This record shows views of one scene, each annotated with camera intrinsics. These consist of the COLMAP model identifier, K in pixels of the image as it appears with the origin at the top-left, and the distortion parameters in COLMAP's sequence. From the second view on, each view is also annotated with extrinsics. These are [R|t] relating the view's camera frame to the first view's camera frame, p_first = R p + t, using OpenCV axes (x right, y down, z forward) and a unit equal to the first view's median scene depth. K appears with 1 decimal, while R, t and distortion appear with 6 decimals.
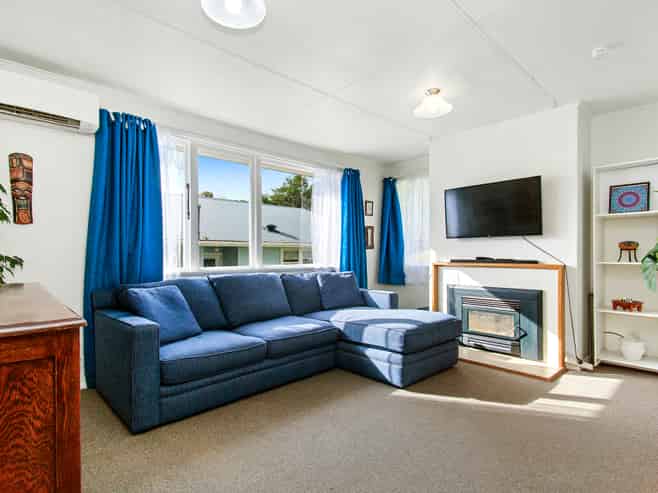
lens RADIAL K [[346.8, 0, 329.0], [0, 346.8, 246.5], [0, 0, 1]] dist [0.062118, -0.000296]
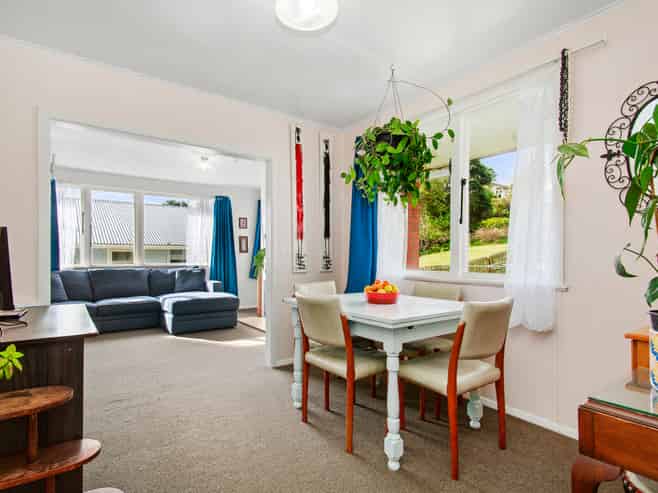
lens RADIAL K [[330.2, 0, 330.3], [0, 330.2, 258.2], [0, 0, 1]] dist [0.000521, -0.000080]
pose [[0.996758, 0.004112, -0.080348, 0.870118], [-0.001752, 0.999565, 0.029425, -0.016431], [0.080434, -0.029189, 0.996332, -0.436963]]
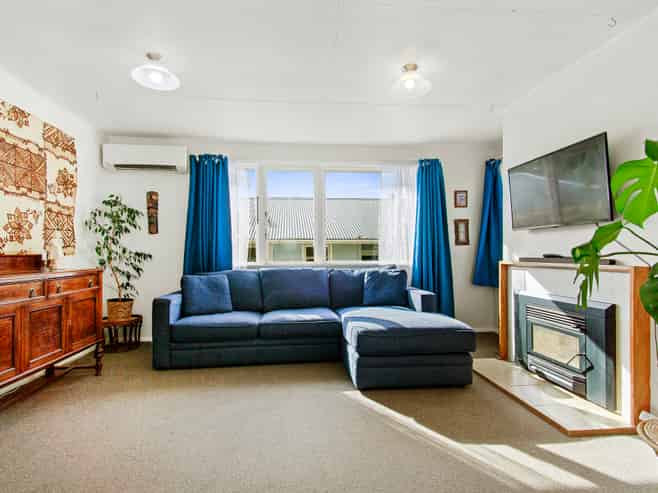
lens RADIAL K [[335.8, 0, 329.0], [0, 335.8, 246.5], [0, 0, 1]] dist [0.040659, -0.000207]
pose [[0.803629, -0.011887, -0.595012, 0.546297], [0.016381, 0.999864, 0.002149, 0.004888], [0.594905, -0.011474, 0.803714, 0.163255]]
